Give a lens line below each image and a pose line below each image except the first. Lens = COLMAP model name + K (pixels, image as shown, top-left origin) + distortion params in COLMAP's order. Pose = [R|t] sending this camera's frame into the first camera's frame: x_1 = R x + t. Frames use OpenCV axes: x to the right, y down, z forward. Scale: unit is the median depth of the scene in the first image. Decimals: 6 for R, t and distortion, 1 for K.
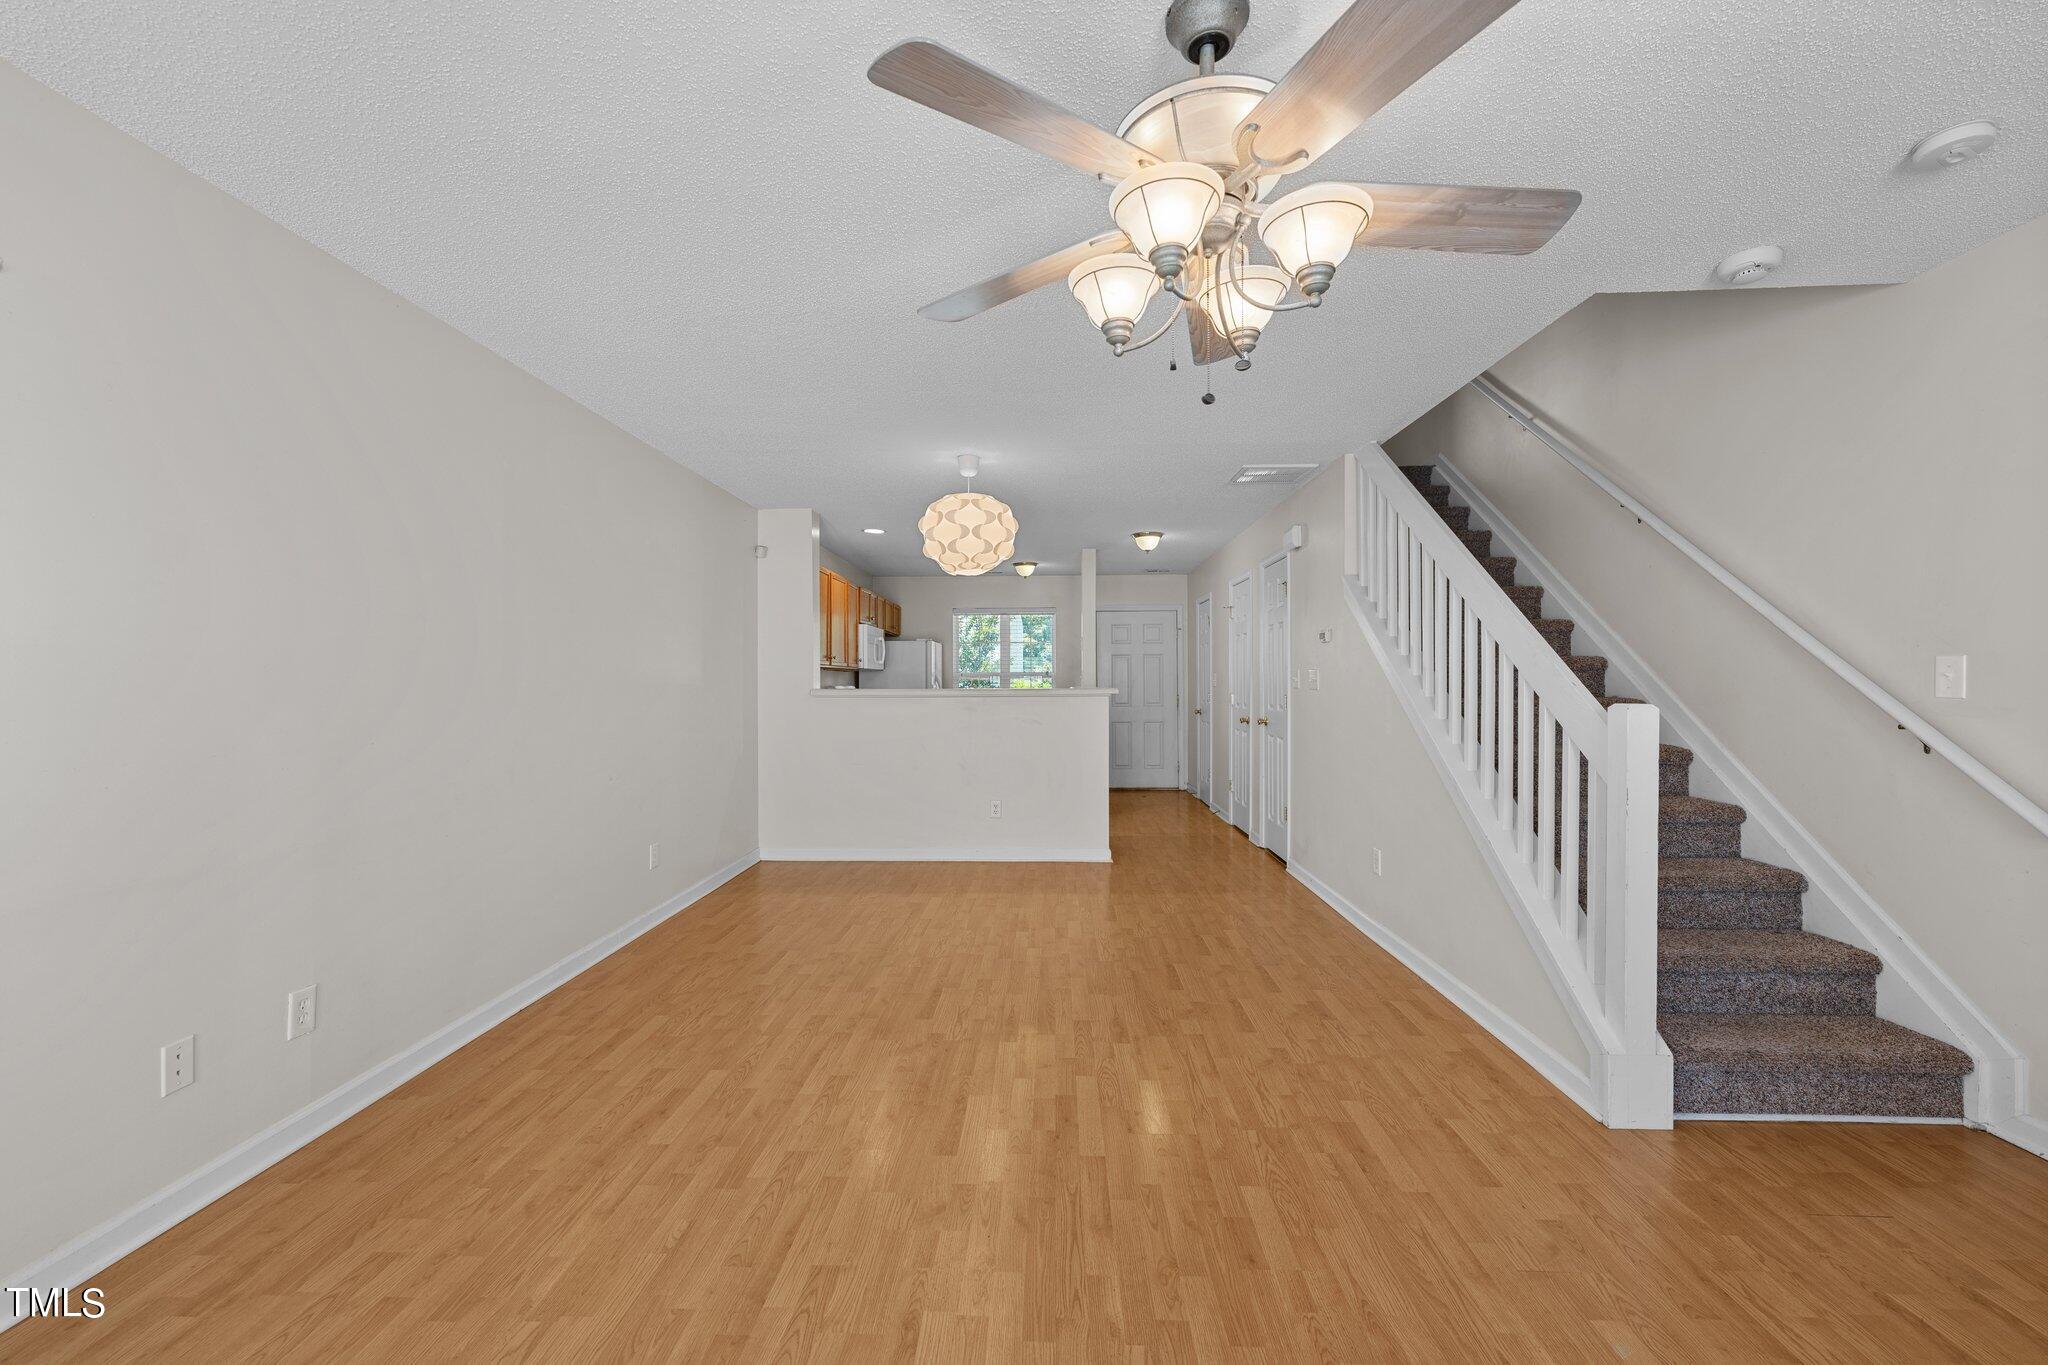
lens RADIAL K [[836.8, 0, 1015.6], [0, 836.8, 681.9], [0, 0, 1]] dist [0.001166, -0.000835]
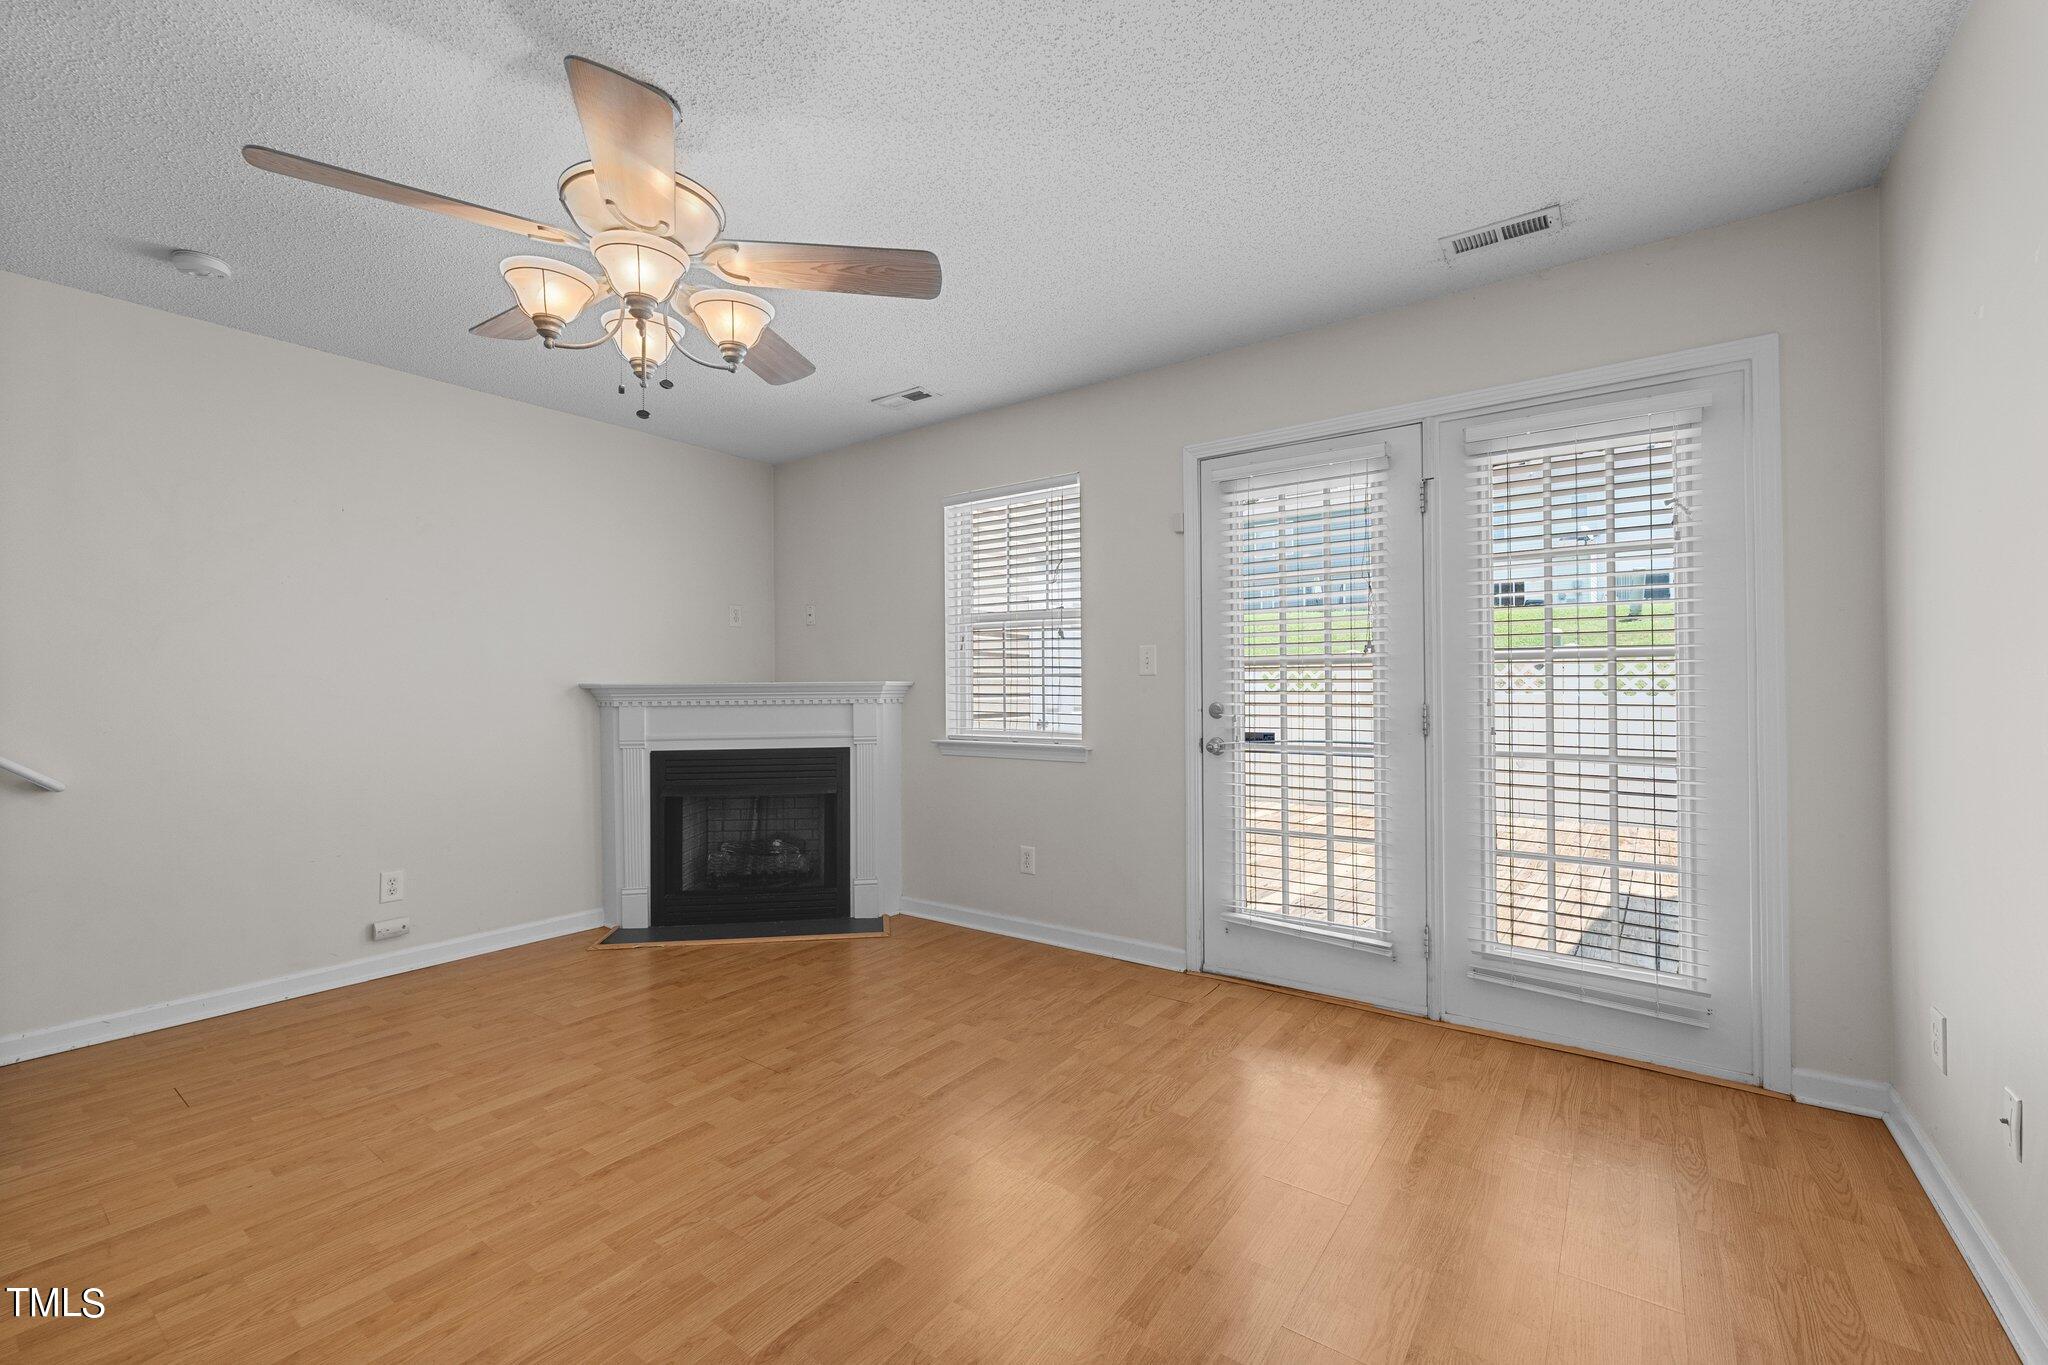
lens RADIAL K [[844.6, 0, 1026.9], [0, 844.6, 682.4], [0, 0, 1]] dist [0.000373, -0.000087]
pose [[-0.835192, 0.010073, 0.549865, -0.434886], [0.006535, 0.999943, -0.008393, 0.031155], [-0.549919, -0.003416, -0.835211, 0.818461]]
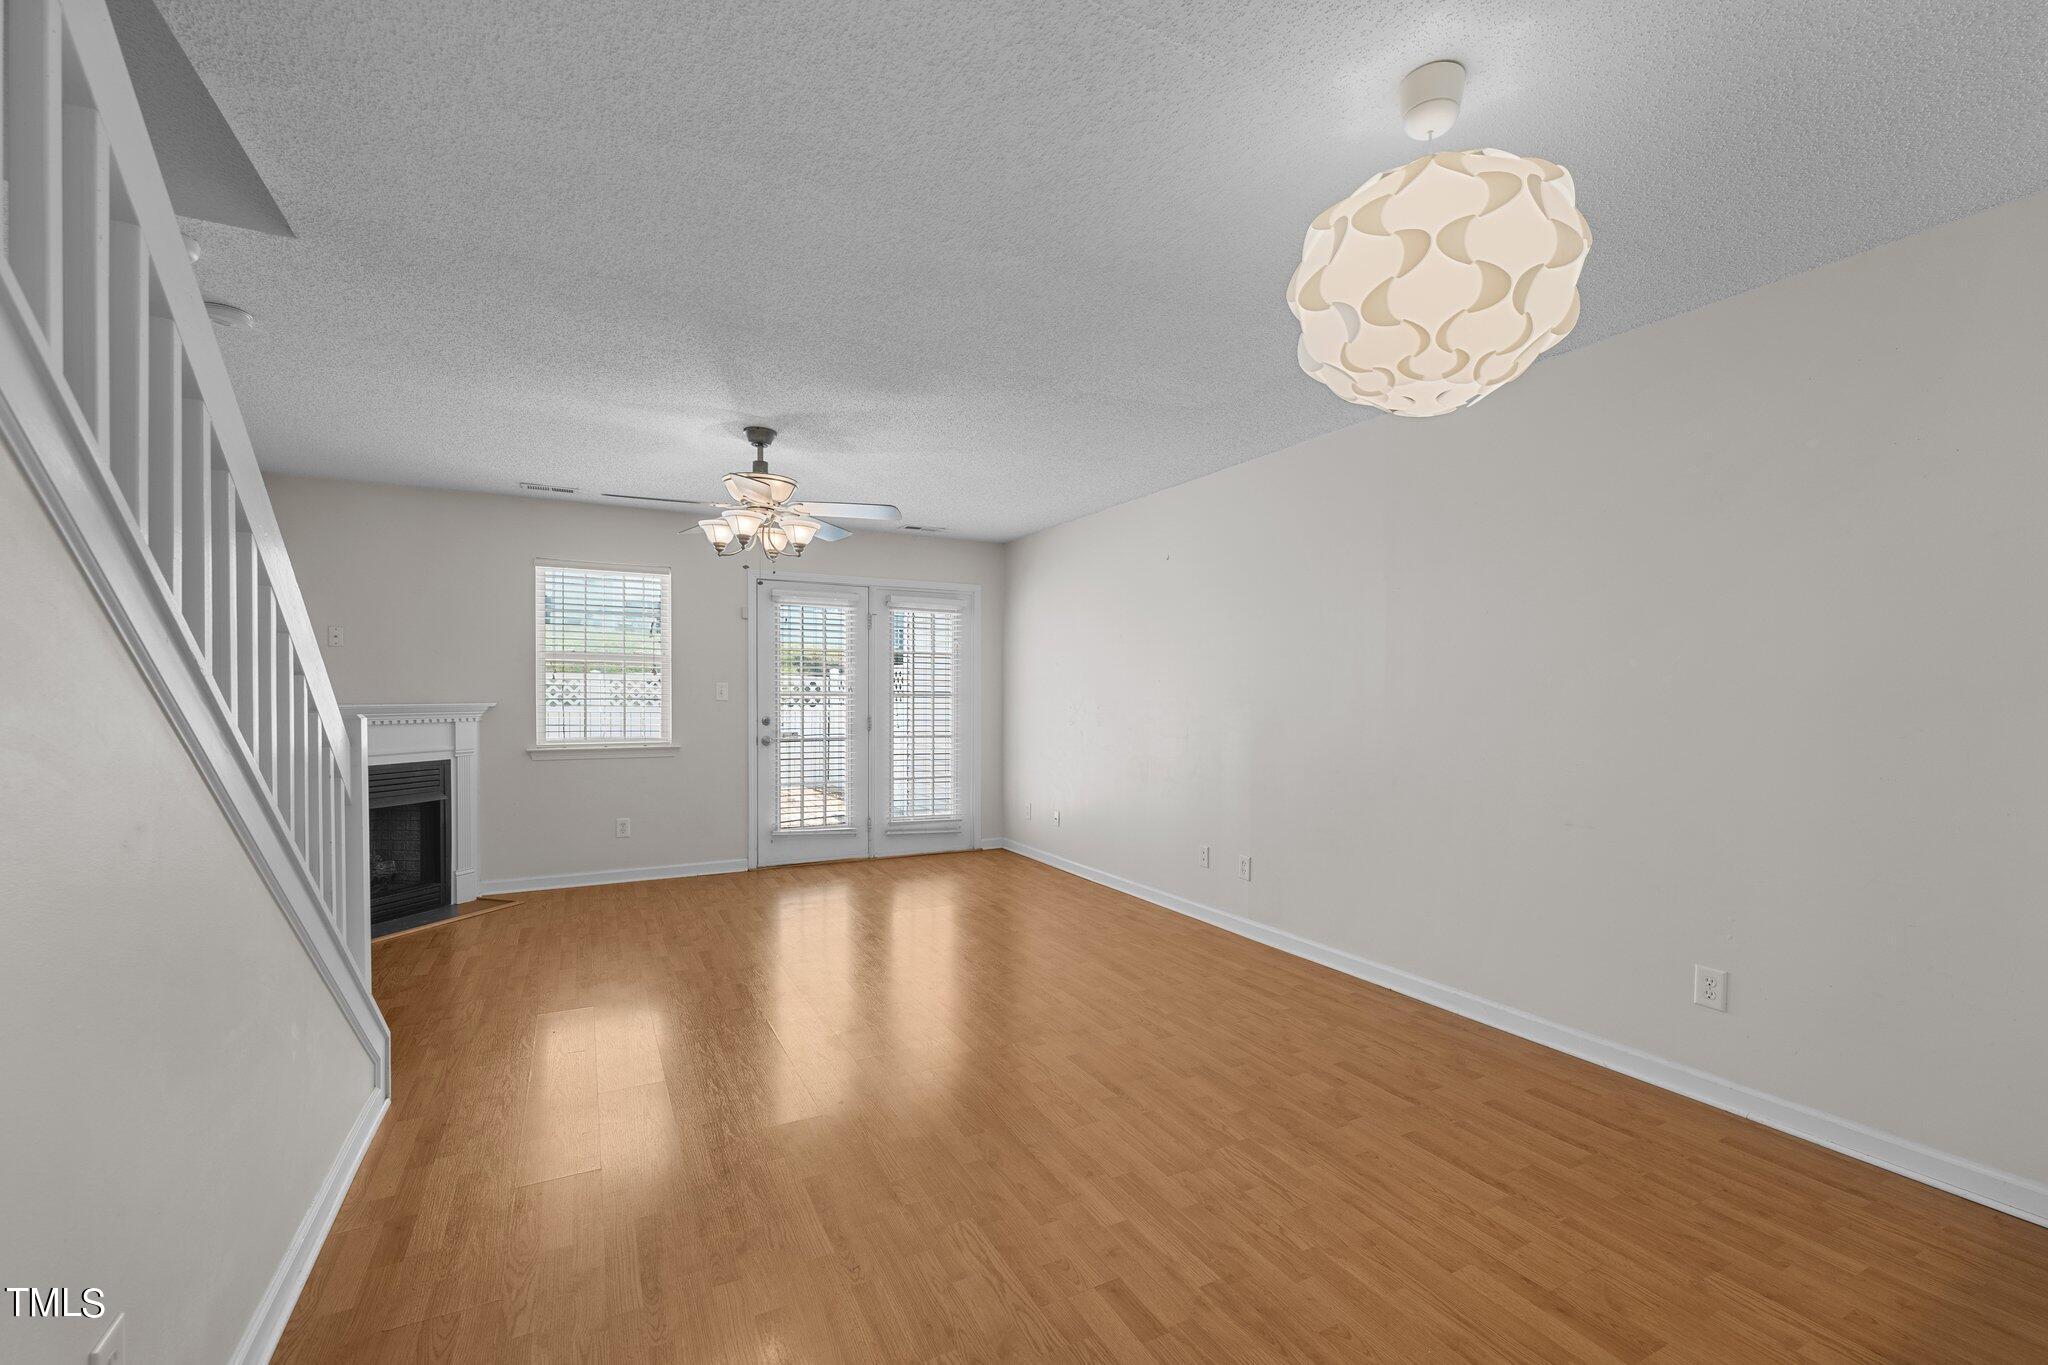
lens RADIAL K [[836.8, 0, 1027.8], [0, 836.8, 703.8], [0, 0, 1]] dist [0.001166, -0.000835]
pose [[-0.859613, 0.003728, -0.510932, 0.396146], [-0.001972, 0.999942, 0.010615, -0.000170], [0.510942, 0.010132, -0.859556, 1.713704]]
